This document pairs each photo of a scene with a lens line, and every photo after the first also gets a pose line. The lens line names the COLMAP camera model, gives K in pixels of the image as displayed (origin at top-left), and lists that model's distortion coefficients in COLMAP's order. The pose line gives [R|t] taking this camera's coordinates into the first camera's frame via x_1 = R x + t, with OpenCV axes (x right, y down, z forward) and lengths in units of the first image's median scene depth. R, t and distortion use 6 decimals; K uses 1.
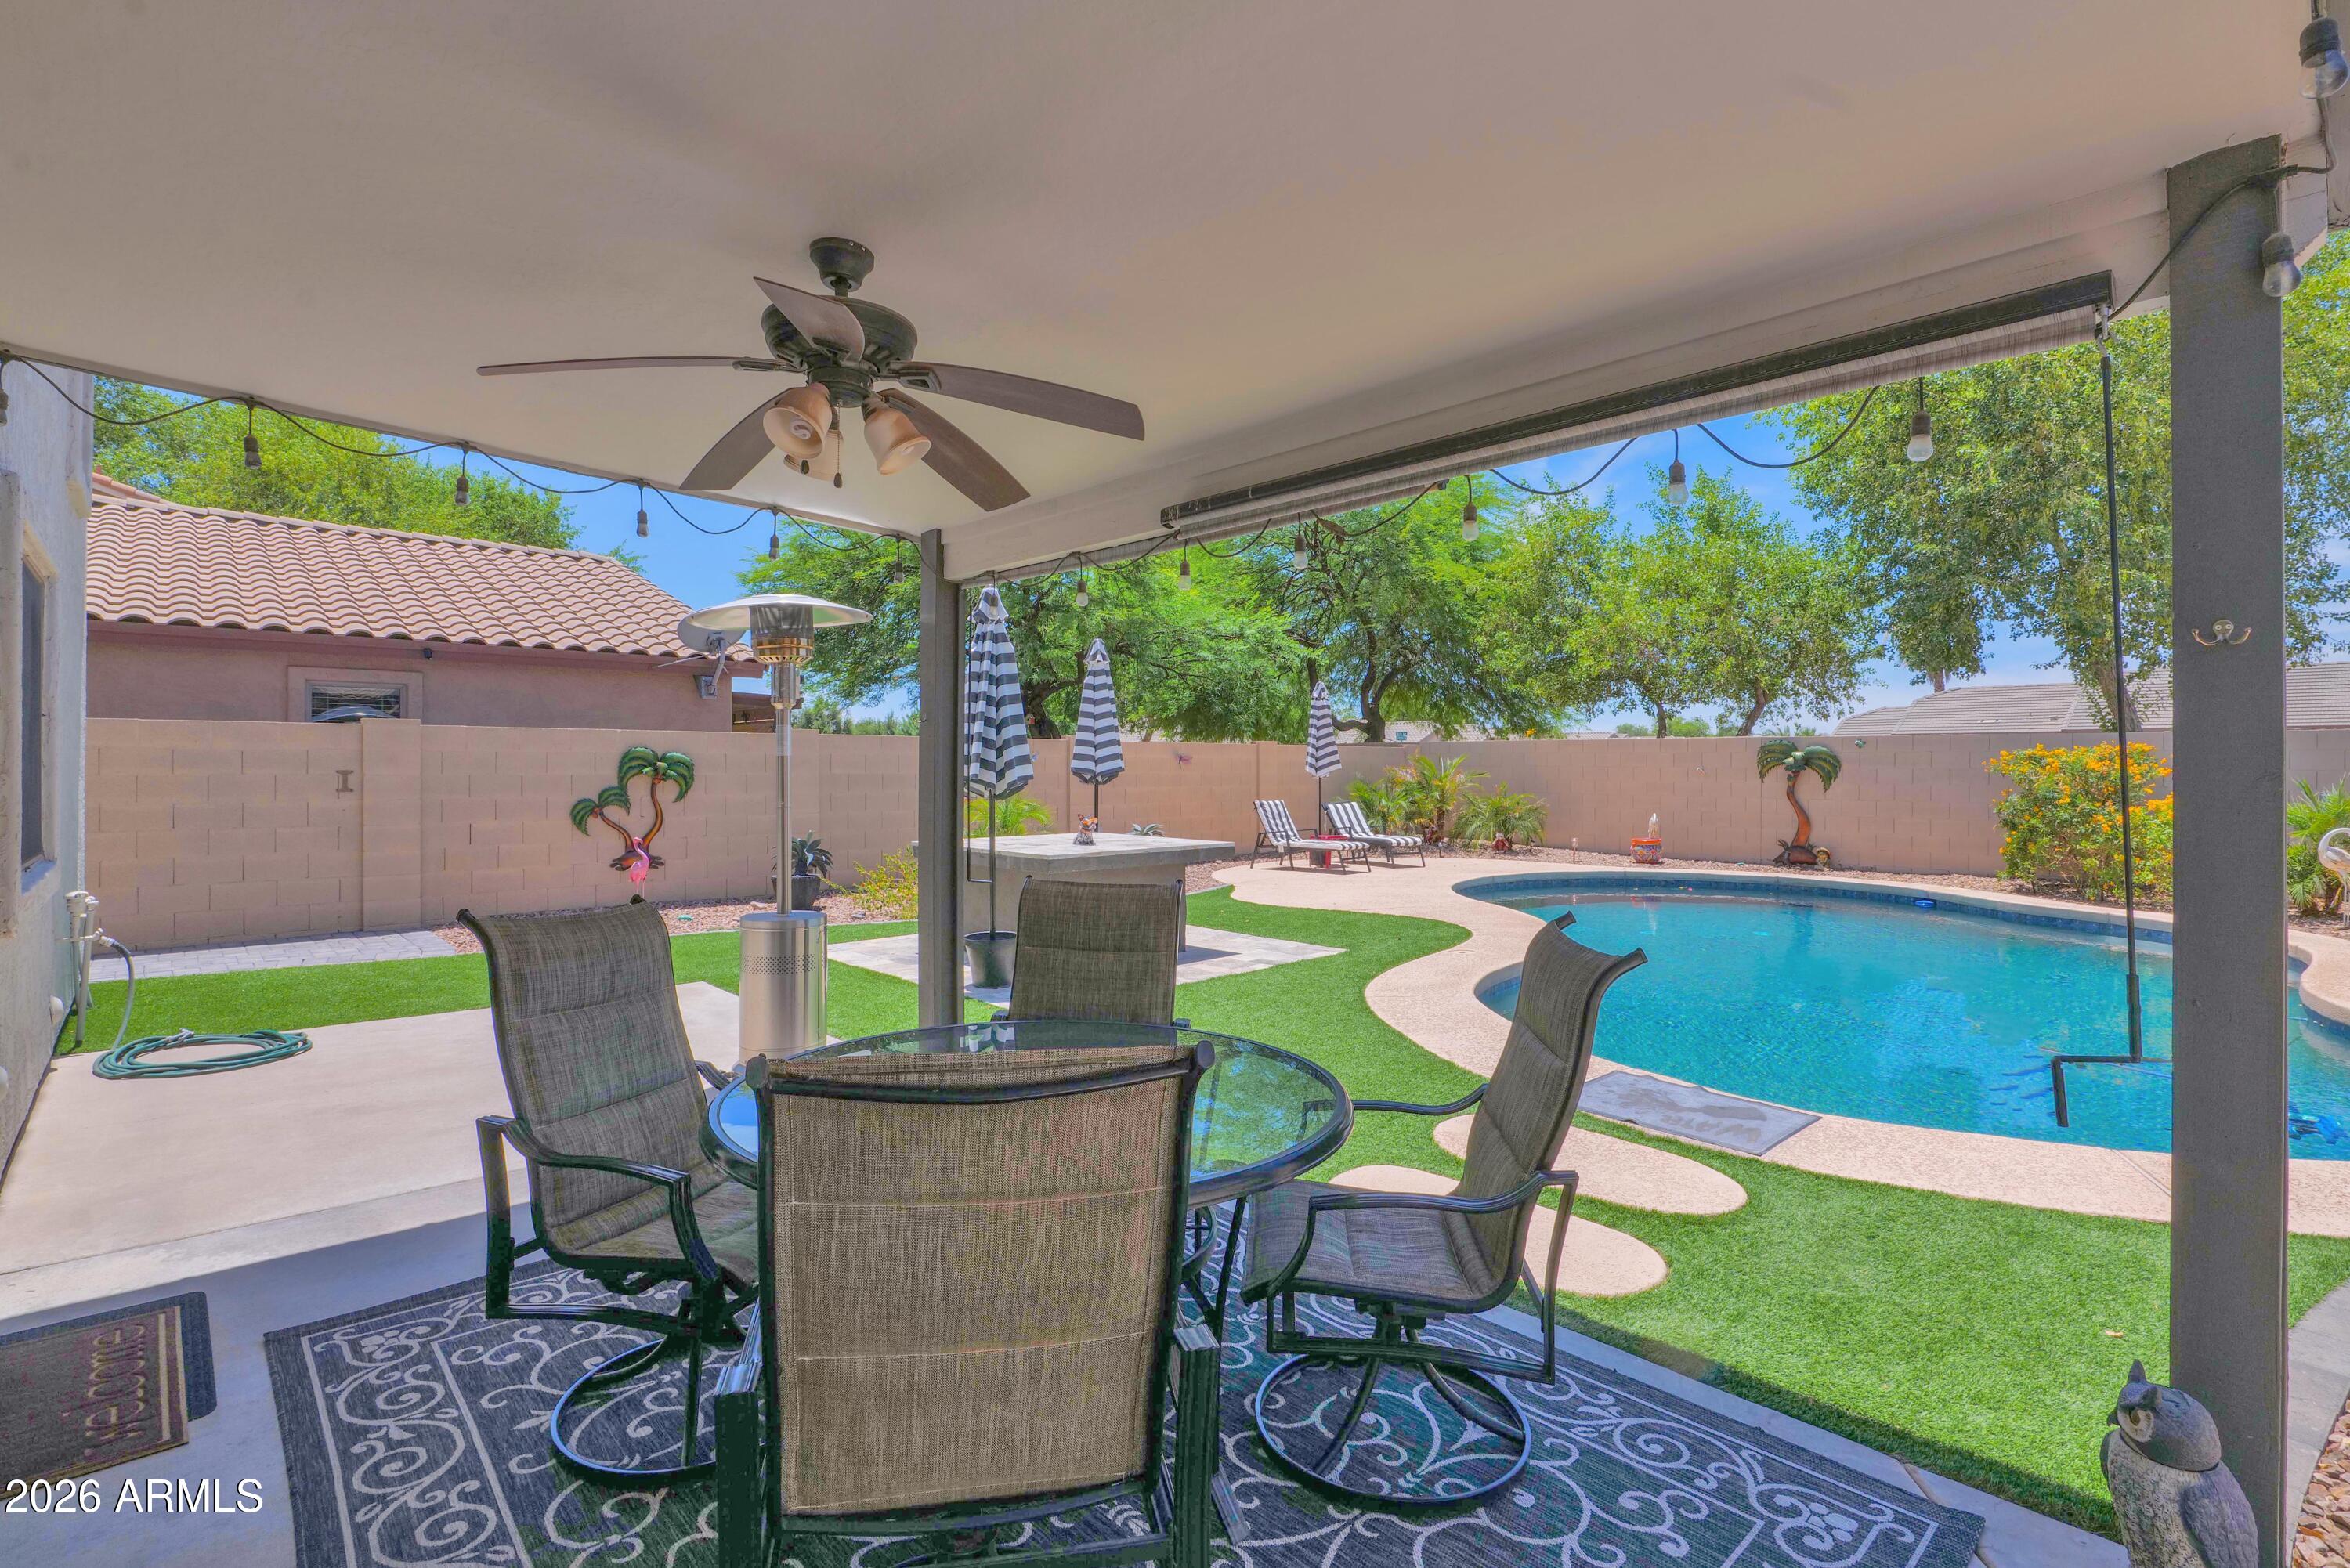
lens RADIAL K [[1144.8, 0, 1179.2], [0, 1144.8, 744.7], [0, 0, 1]] dist [-0.004990, 0.001357]
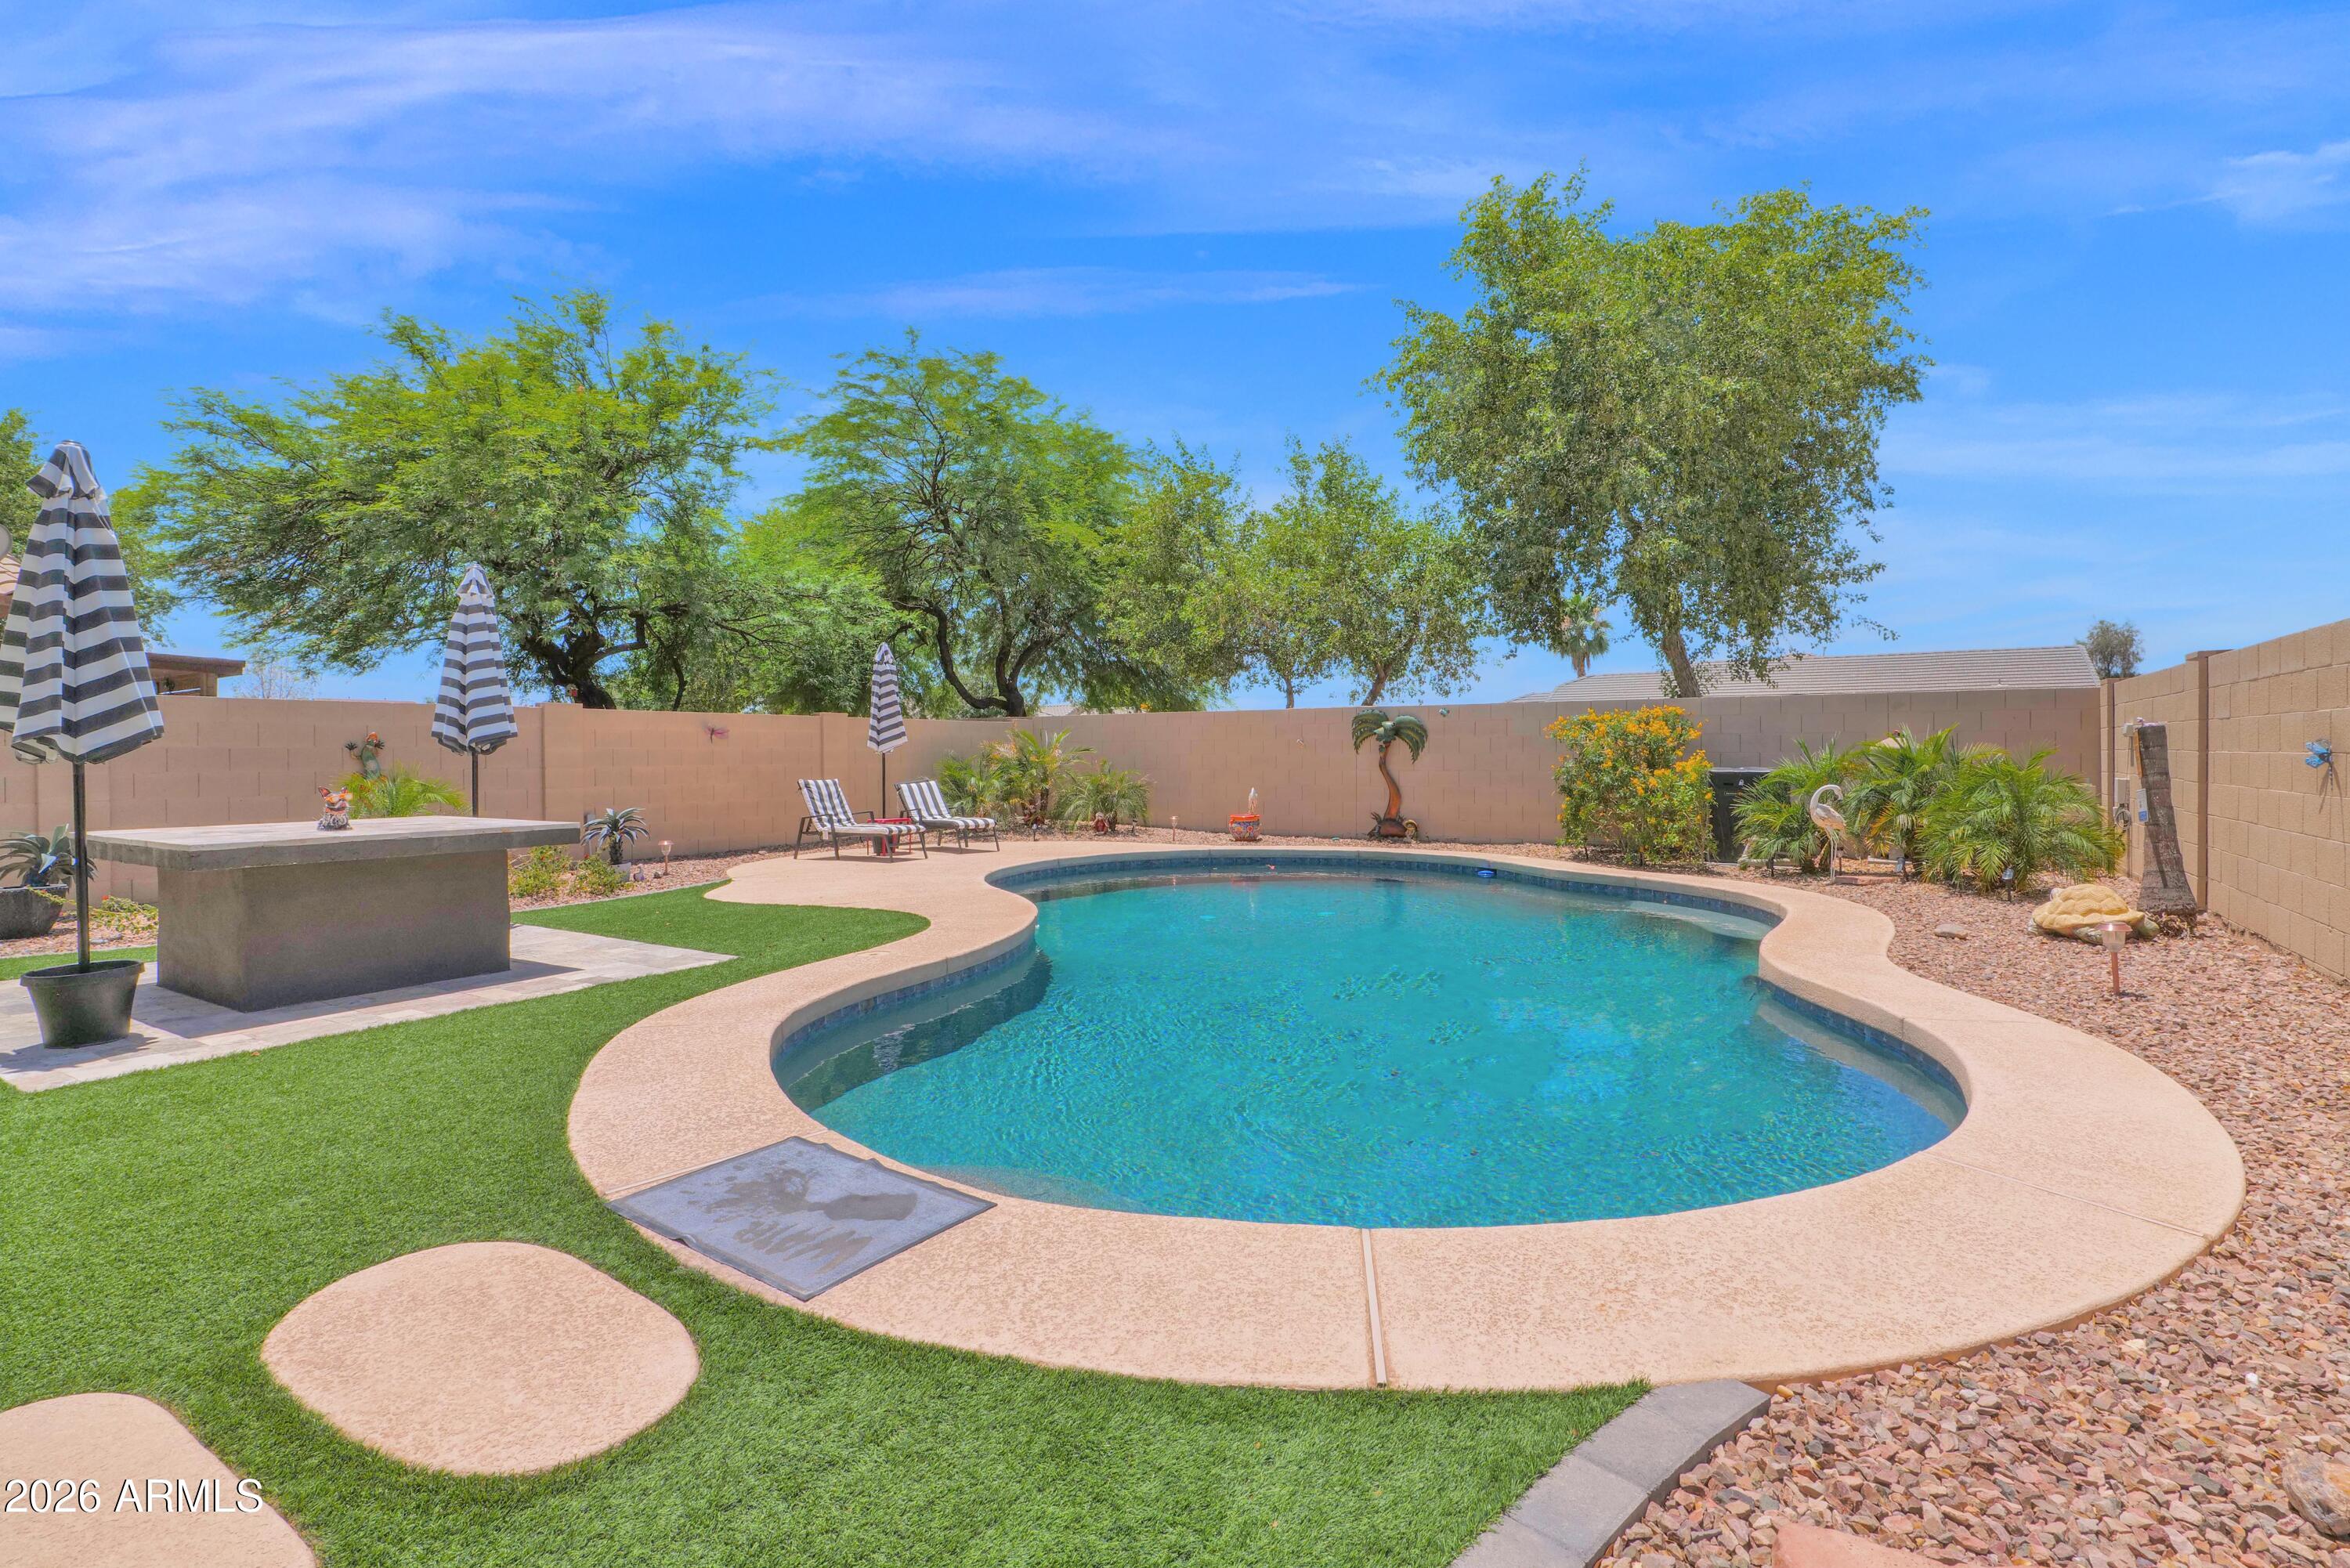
lens RADIAL K [[1144.8, 0, 1194.8], [0, 1144.8, 746.8], [0, 0, 1]] dist [-0.004990, 0.001357]
pose [[0.970537, -0.007460, 0.240837, 0.143992], [0.005065, 0.999931, 0.010563, 0.016136], [-0.240900, -0.009032, 0.970508, 0.094477]]
